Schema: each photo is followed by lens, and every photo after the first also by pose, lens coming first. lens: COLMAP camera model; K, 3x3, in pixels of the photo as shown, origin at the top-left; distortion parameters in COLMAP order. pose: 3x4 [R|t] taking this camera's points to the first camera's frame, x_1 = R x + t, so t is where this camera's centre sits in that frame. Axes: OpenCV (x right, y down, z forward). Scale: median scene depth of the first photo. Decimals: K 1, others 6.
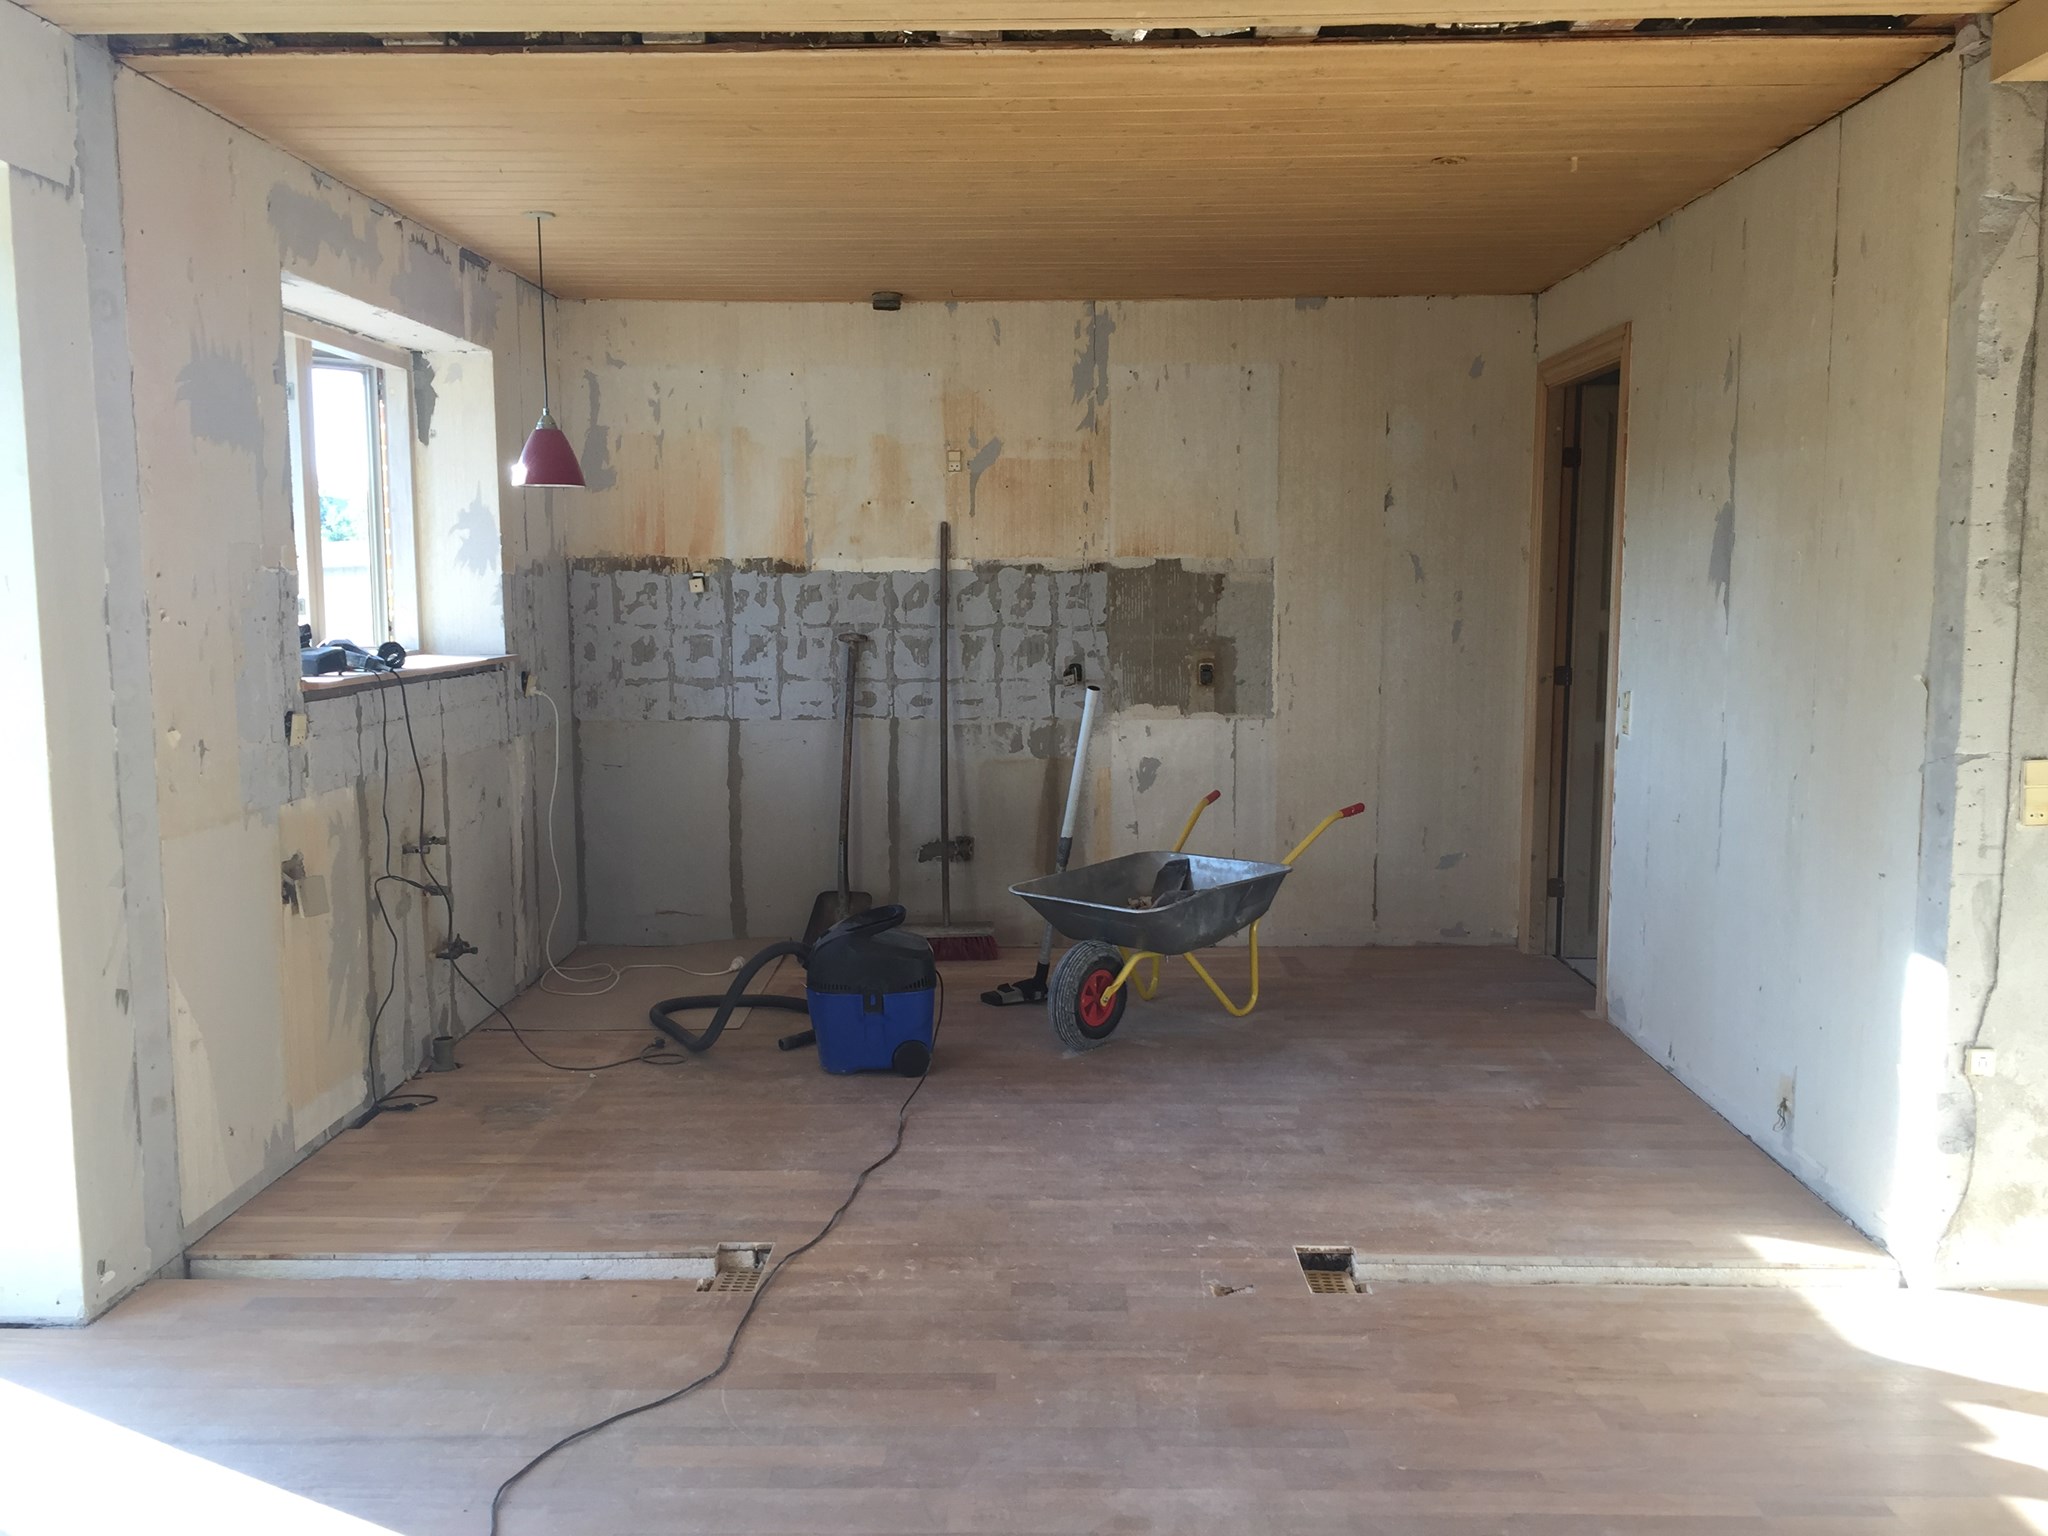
lens RADIAL K [[1738.0, 0, 1019.2], [0, 1738.0, 781.1], [0, 0, 1]] dist [0.076401, -0.096467]
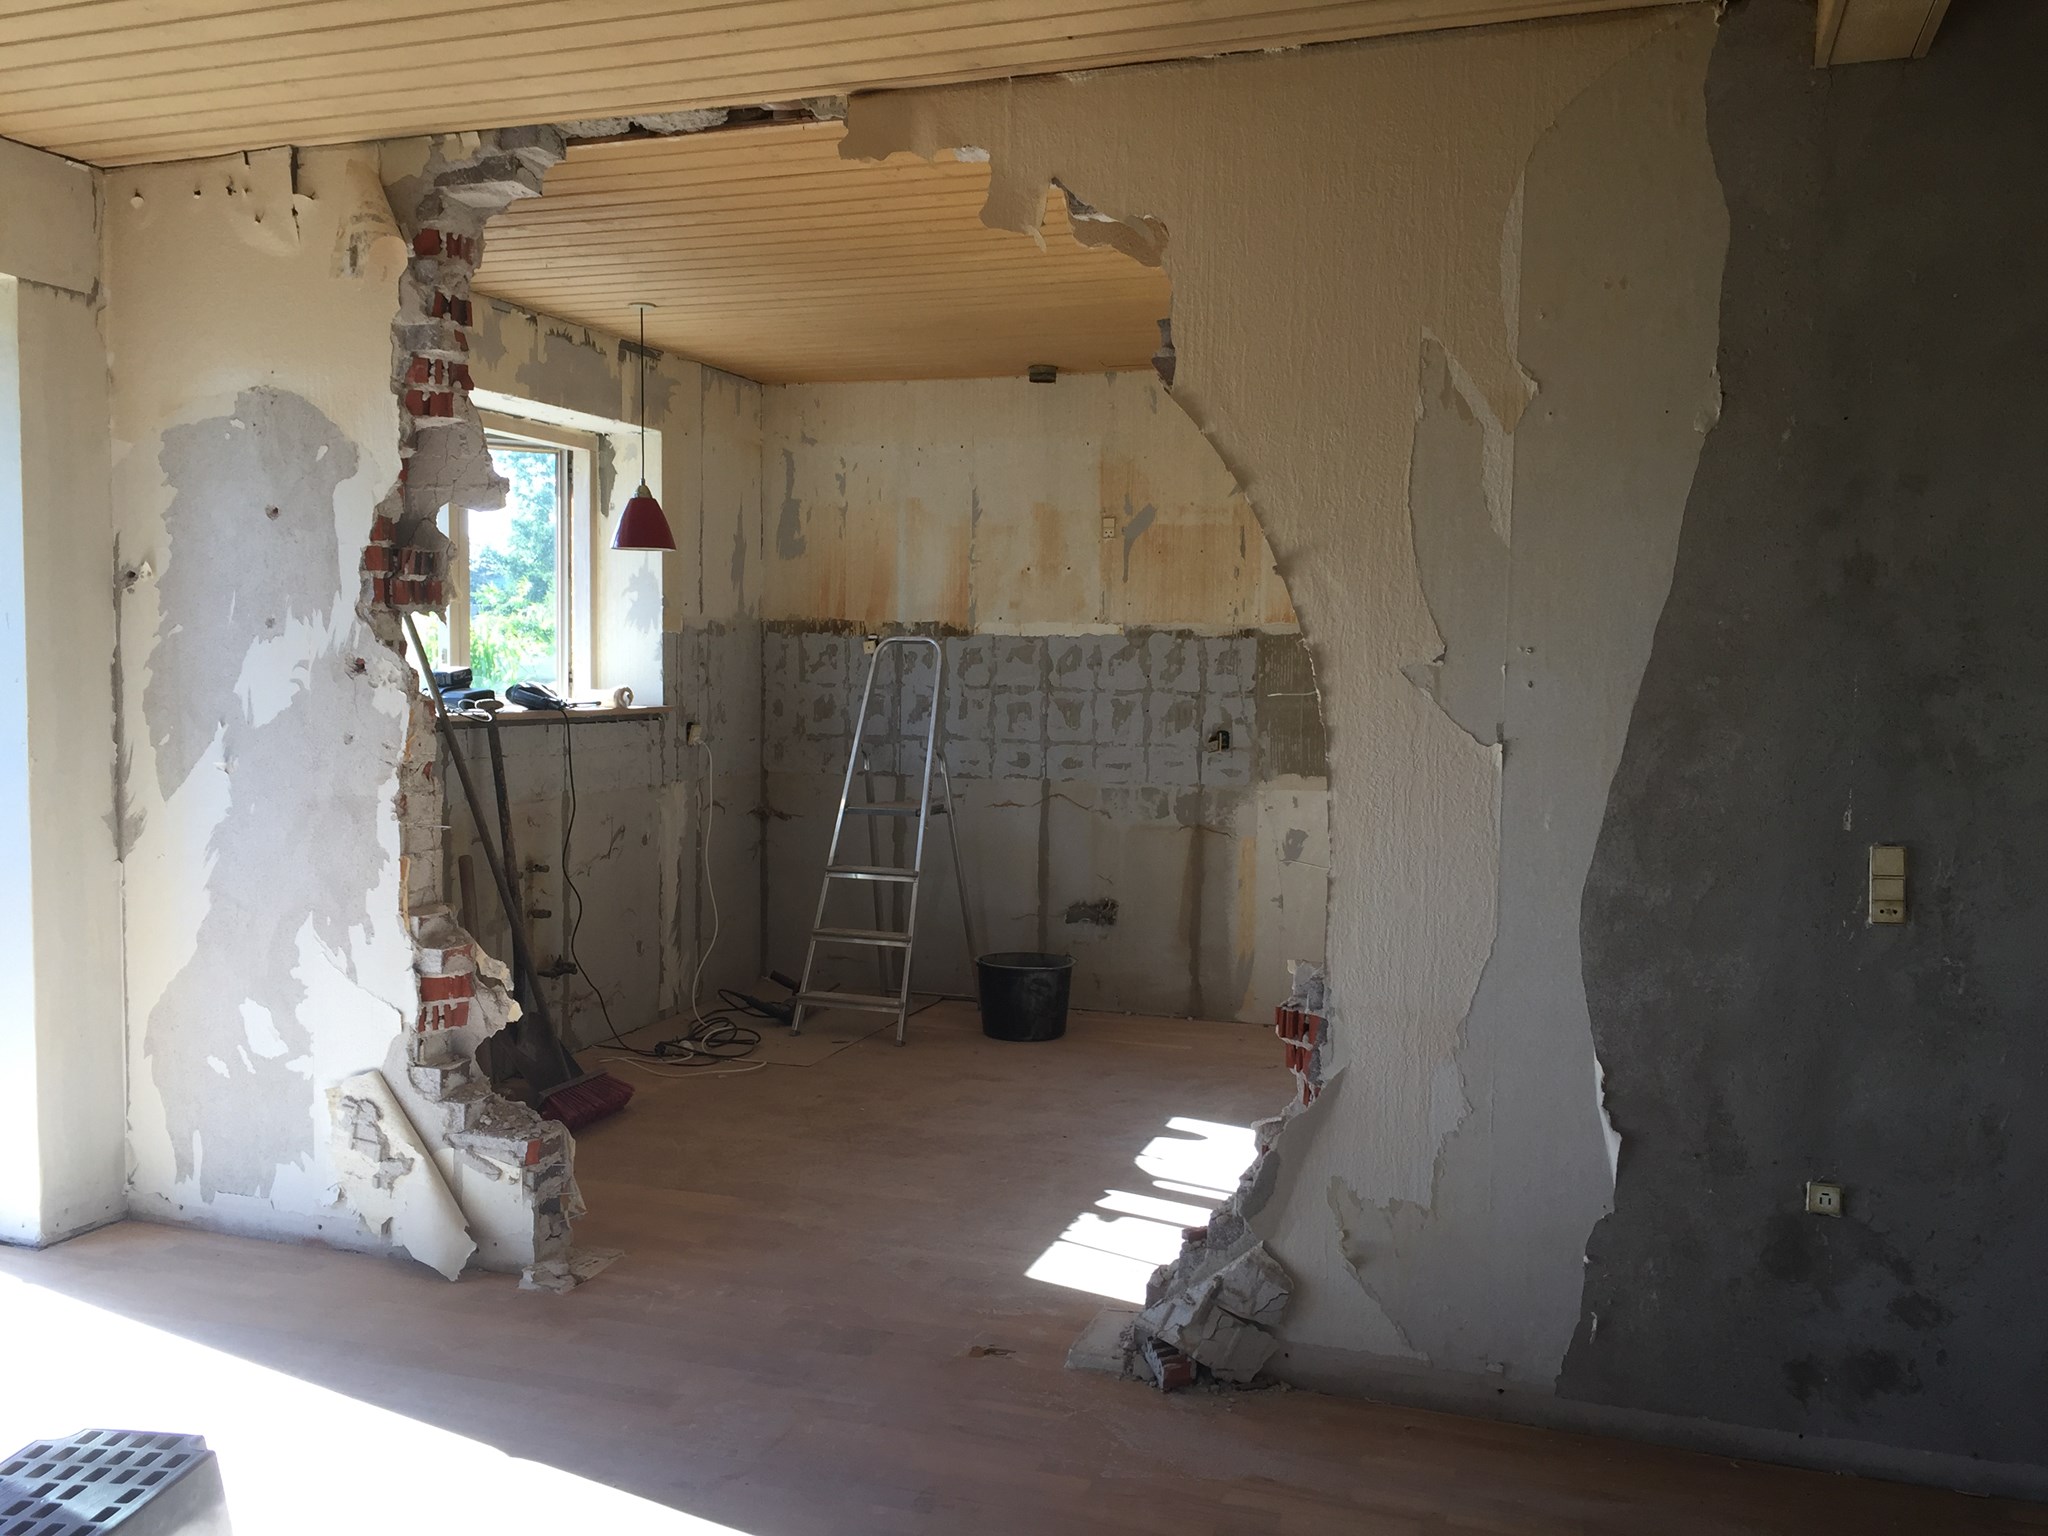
lens RADIAL K [[1738.0, 0, 1011.1], [0, 1738.0, 771.7], [0, 0, 1]] dist [0.076401, -0.096467]
pose [[0.949944, 0.034441, -0.310517, 0.226248], [-0.051104, 0.997648, -0.045686, 0.006729], [0.308213, 0.059268, 0.949469, 0.031264]]
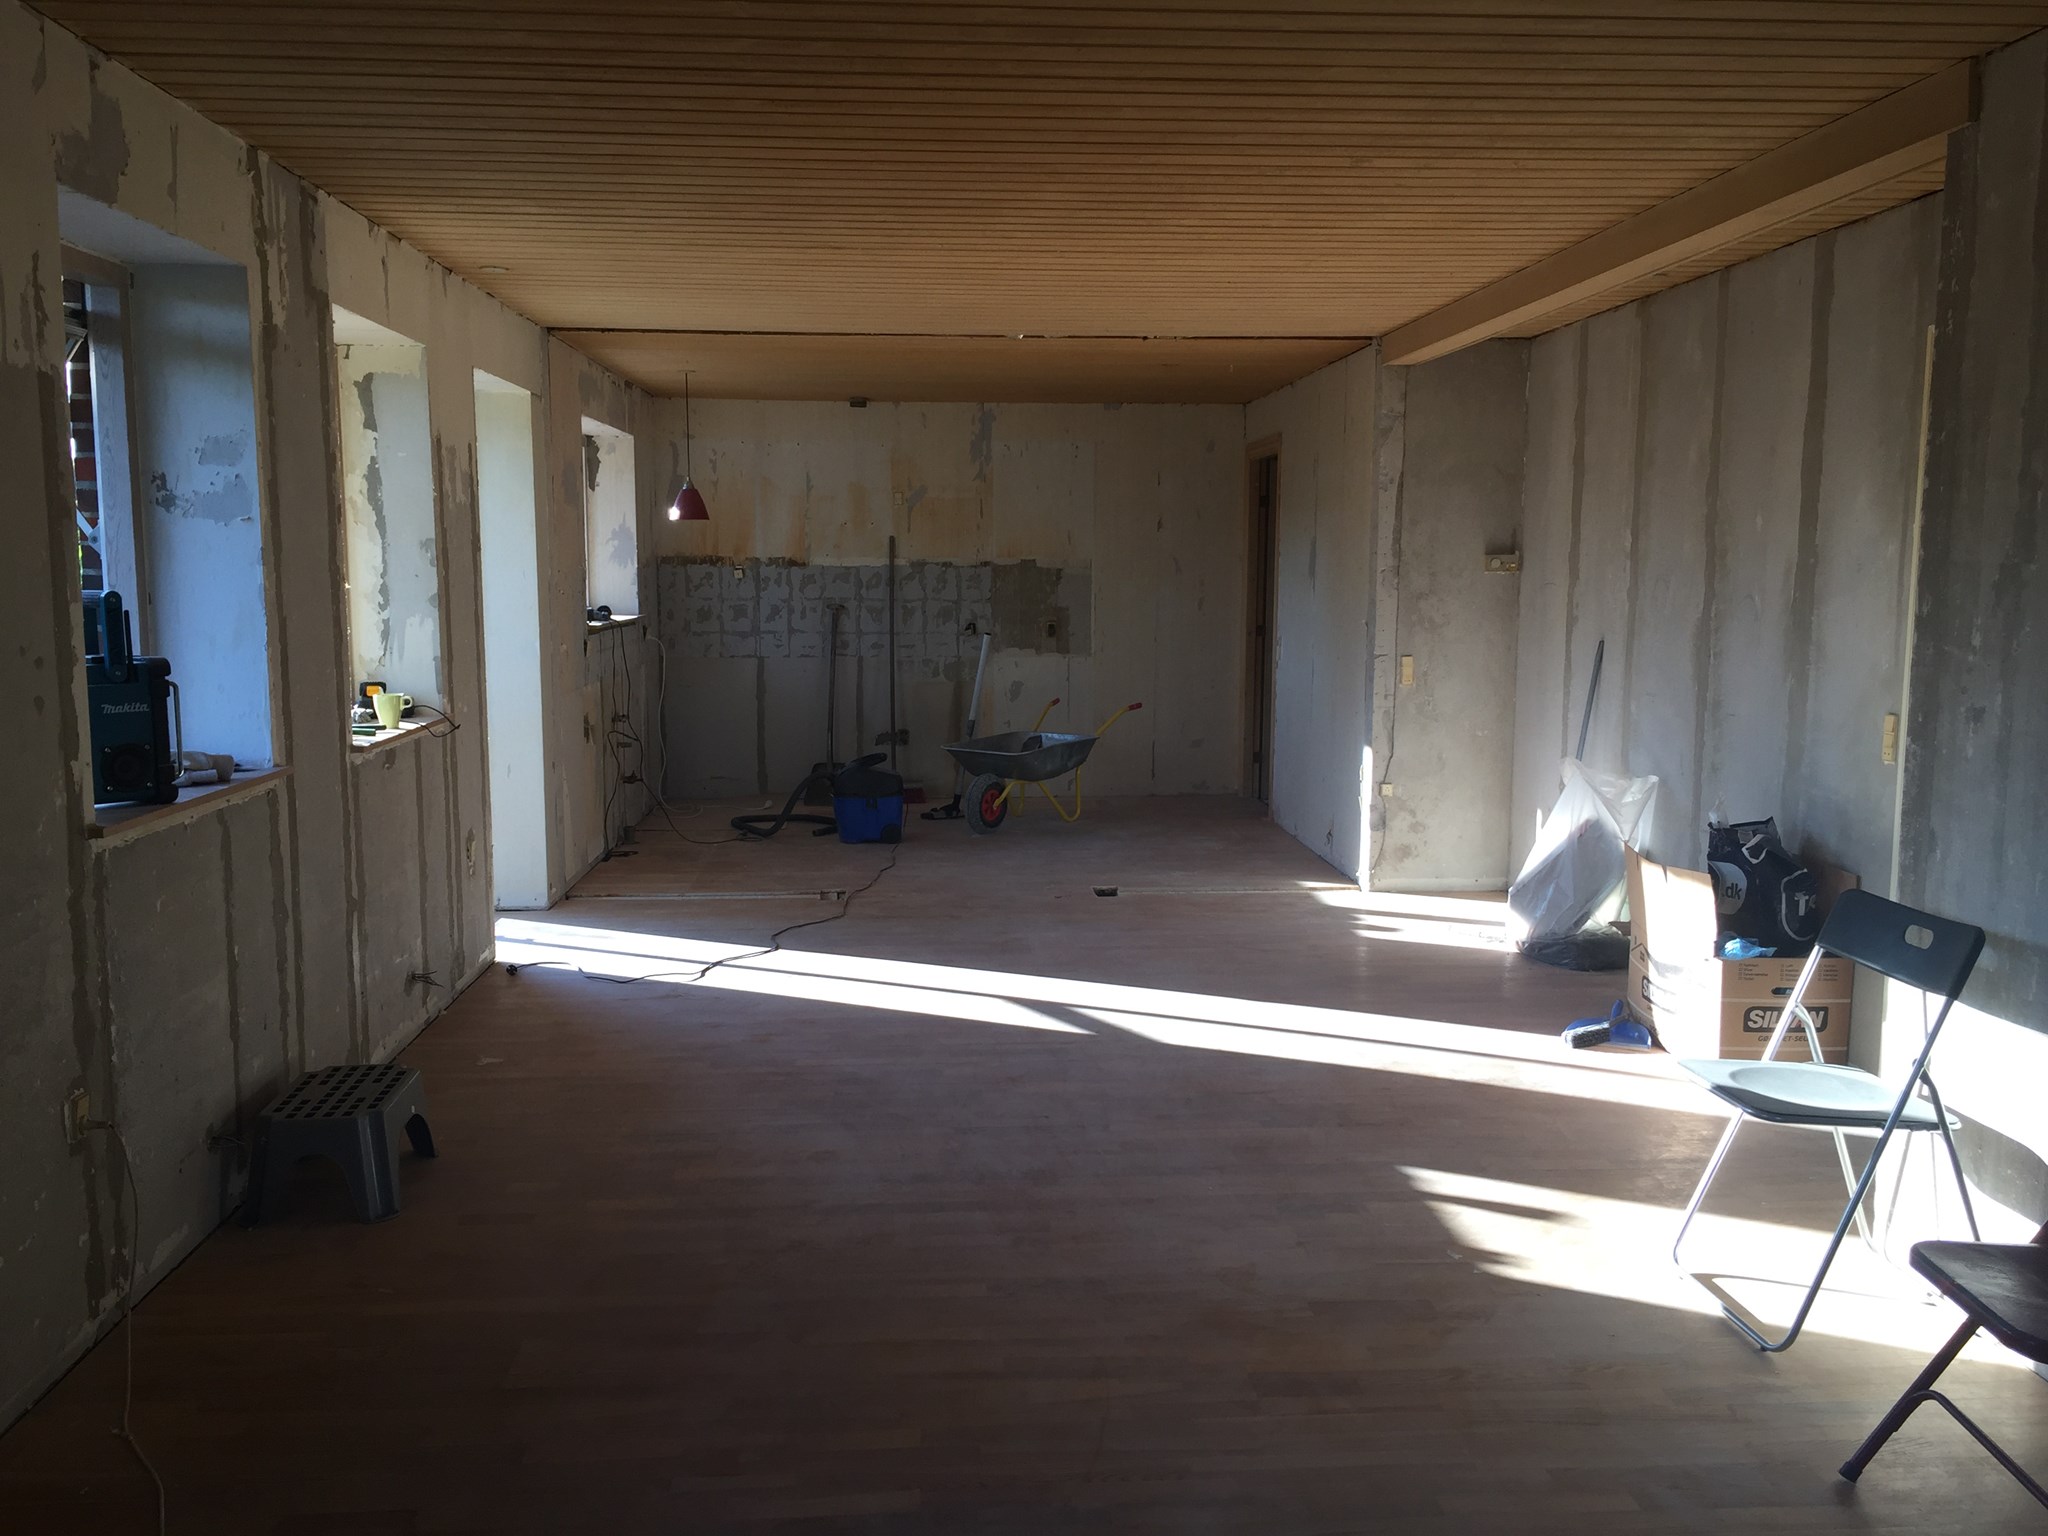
lens RADIAL K [[1738.0, 0, 1000.5], [0, 1738.0, 799.5], [0, 0, 1]] dist [0.076401, -0.096467]
pose [[0.997158, -0.004495, 0.075207, -0.065025], [0.002964, 0.999787, 0.020445, 0.065423], [-0.075283, -0.020164, 0.996958, -0.640103]]
